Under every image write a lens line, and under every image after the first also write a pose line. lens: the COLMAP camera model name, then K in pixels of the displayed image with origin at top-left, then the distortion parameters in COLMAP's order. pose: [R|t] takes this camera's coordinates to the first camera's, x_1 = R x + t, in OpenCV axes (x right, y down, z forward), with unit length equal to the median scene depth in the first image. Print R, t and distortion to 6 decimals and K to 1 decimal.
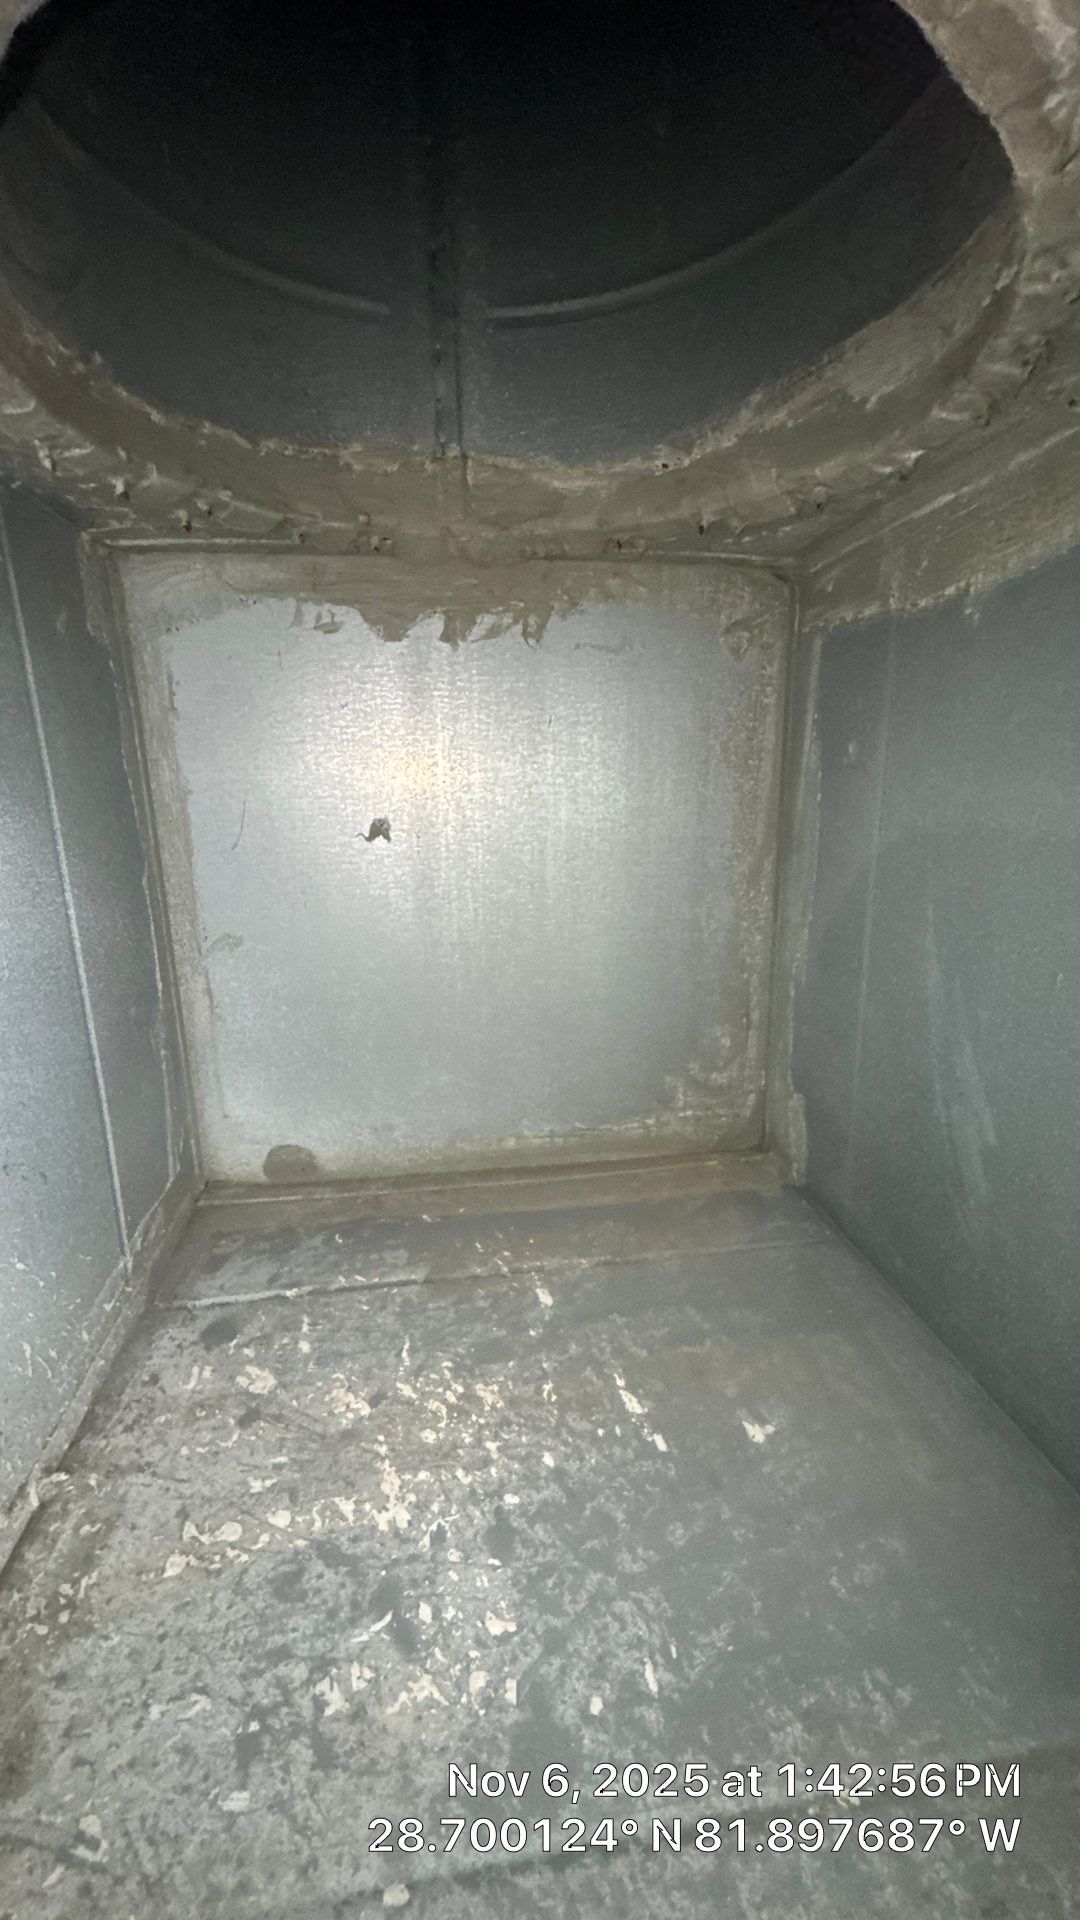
lens RADIAL K [[751.8, 0, 541.8], [0, 751.8, 960.3], [0, 0, 1]] dist [-0.010754, 0.001829]
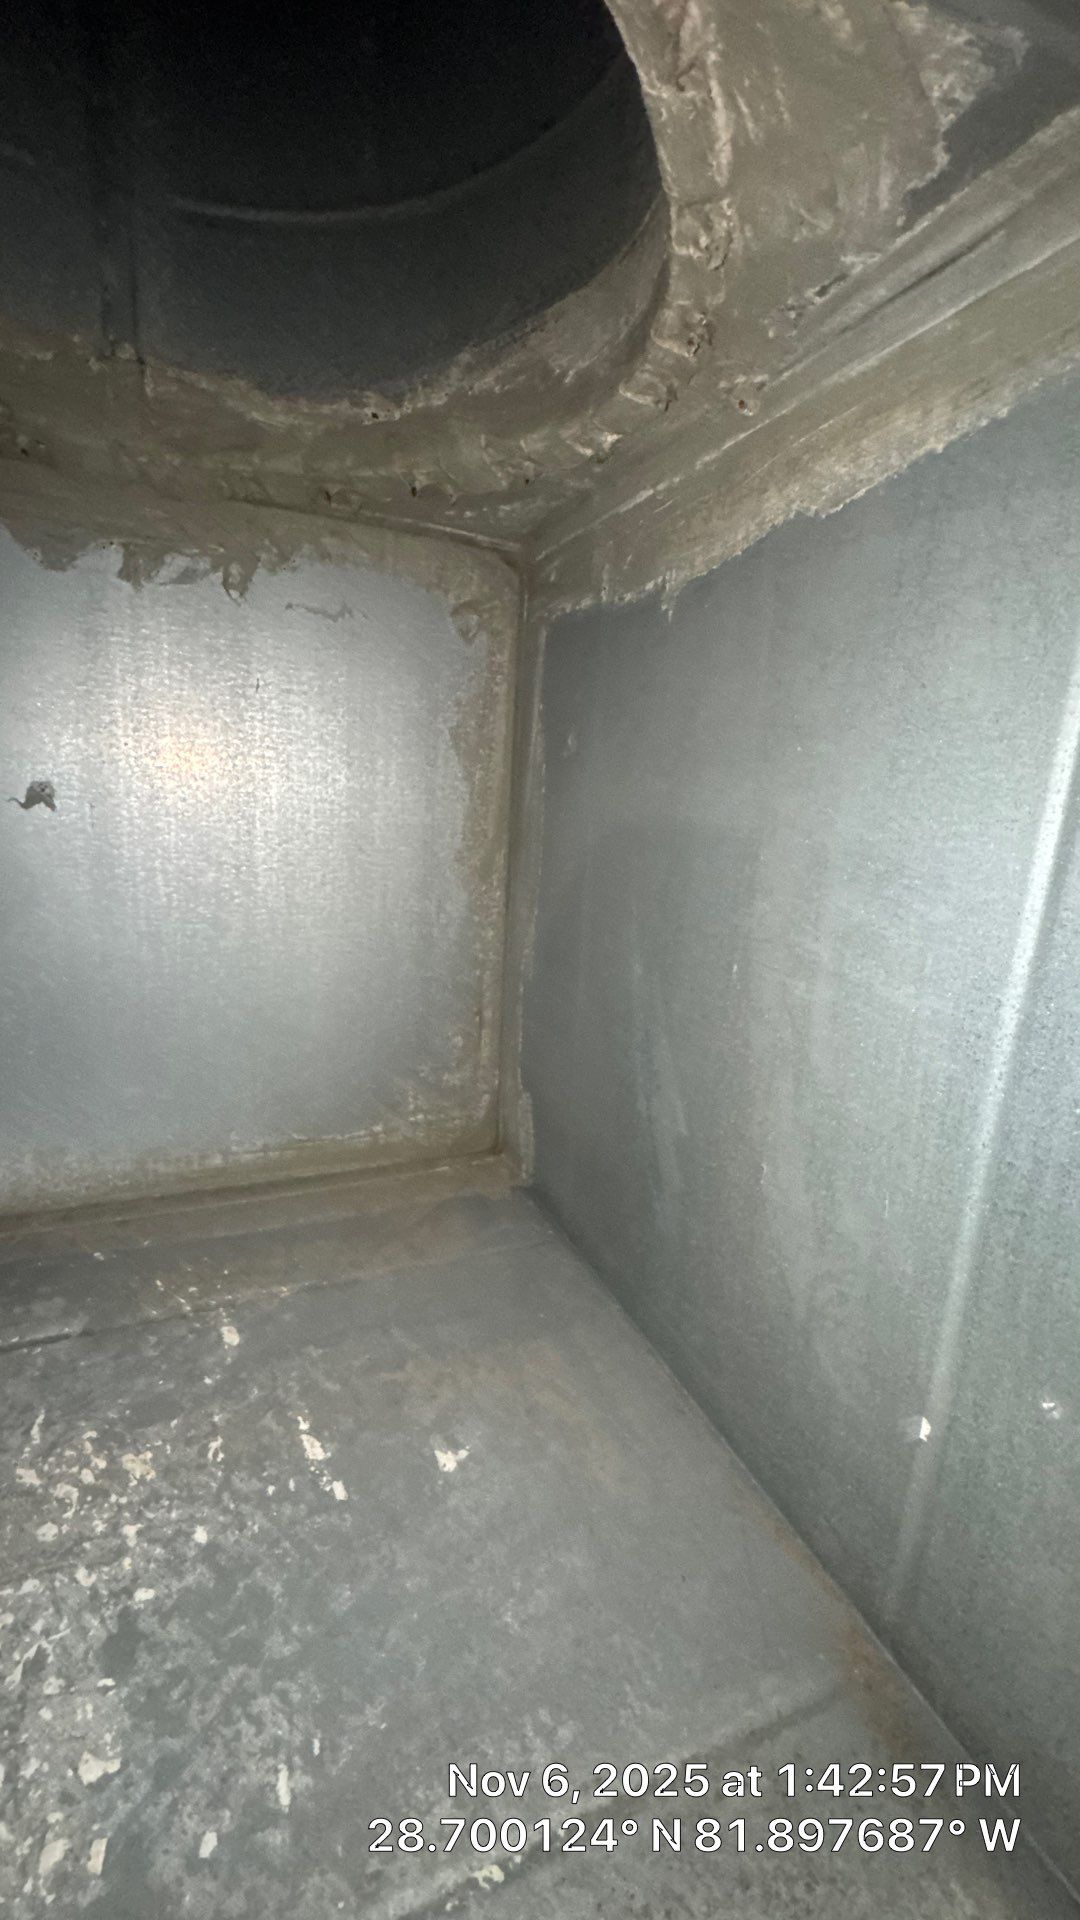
lens RADIAL K [[751.8, 0, 538.5], [0, 751.8, 960.6], [0, 0, 1]] dist [-0.010754, 0.001829]
pose [[0.962272, 0.007849, 0.271977, 0.123993], [-0.006544, 0.999962, -0.005703, 0.015085], [-0.272011, 0.003708, 0.962287, 0.067787]]
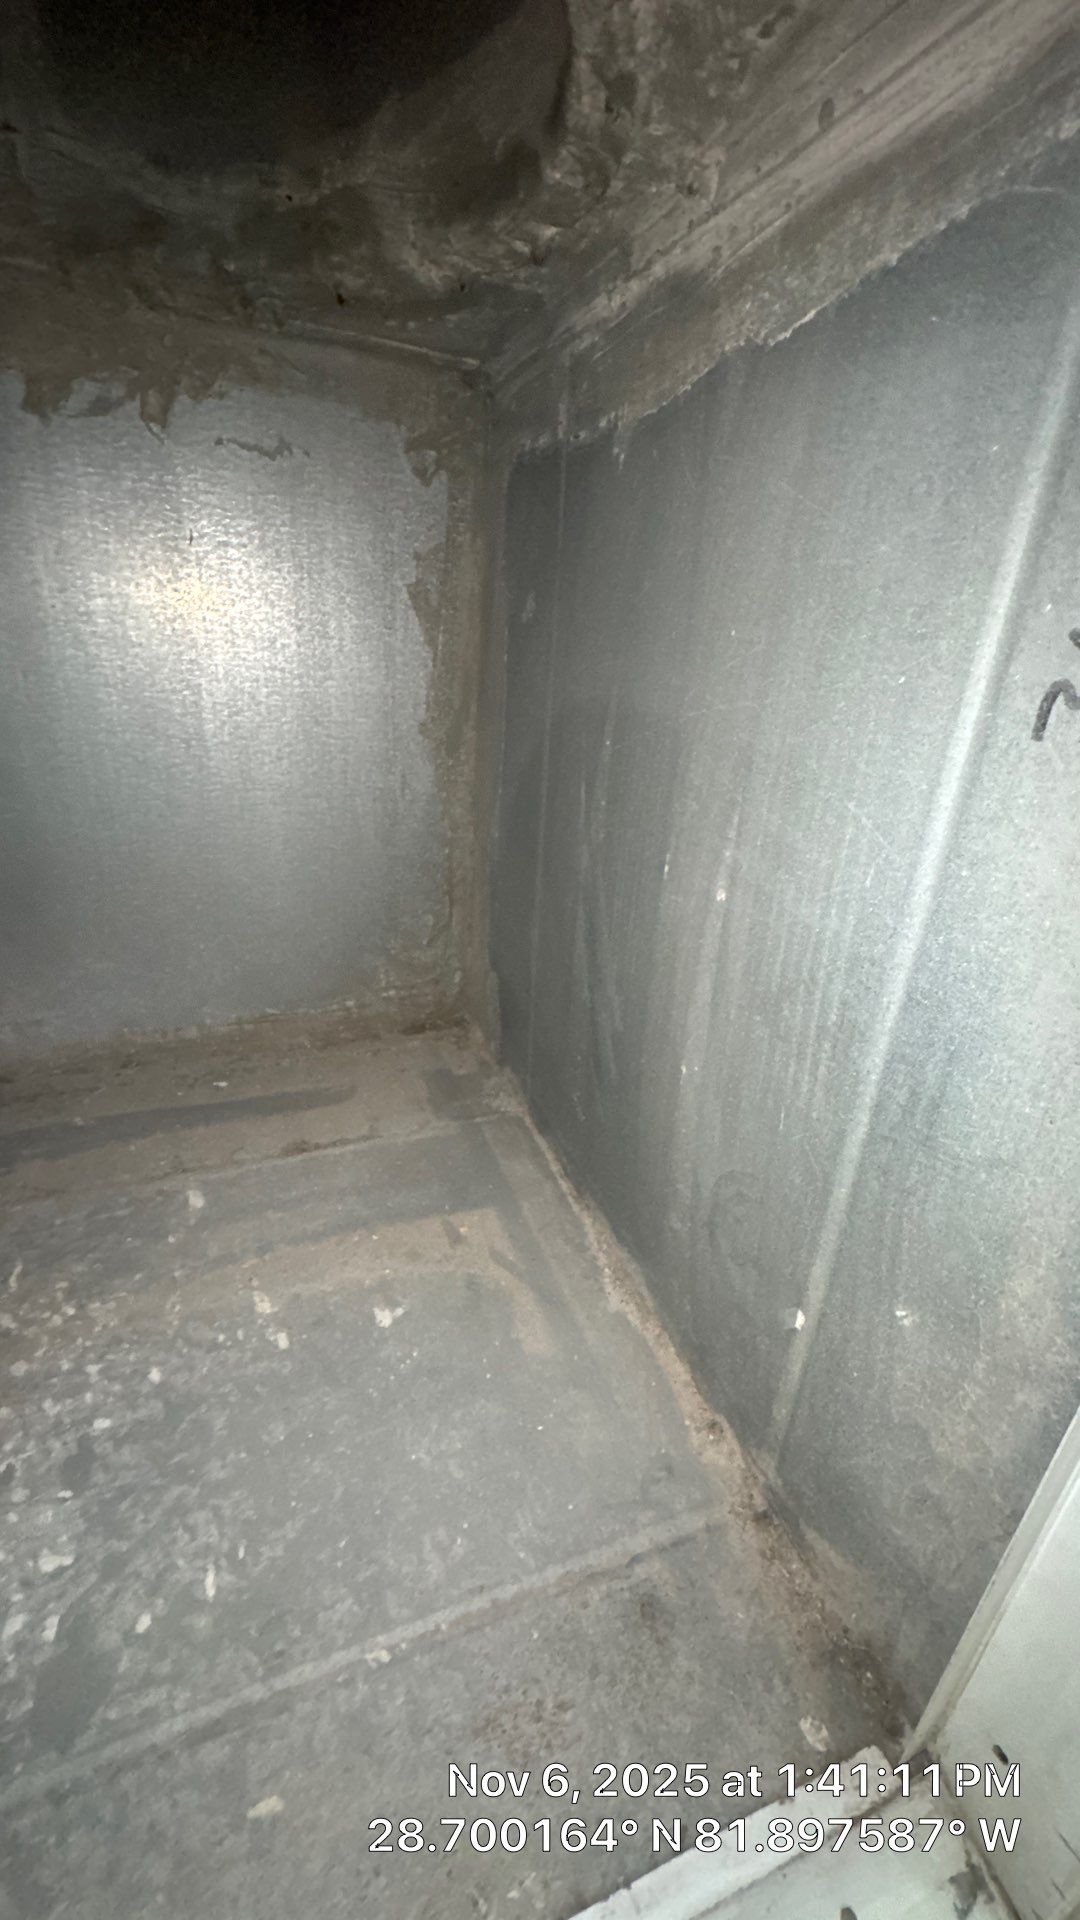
lens RADIAL K [[751.8, 0, 543.3], [0, 751.8, 955.6], [0, 0, 1]] dist [-0.010754, 0.001829]
pose [[0.970059, -0.023461, 0.241733, 0.235152], [-0.020510, 0.983855, 0.177790, -0.030465], [-0.242001, -0.177424, 0.953916, 0.061639]]
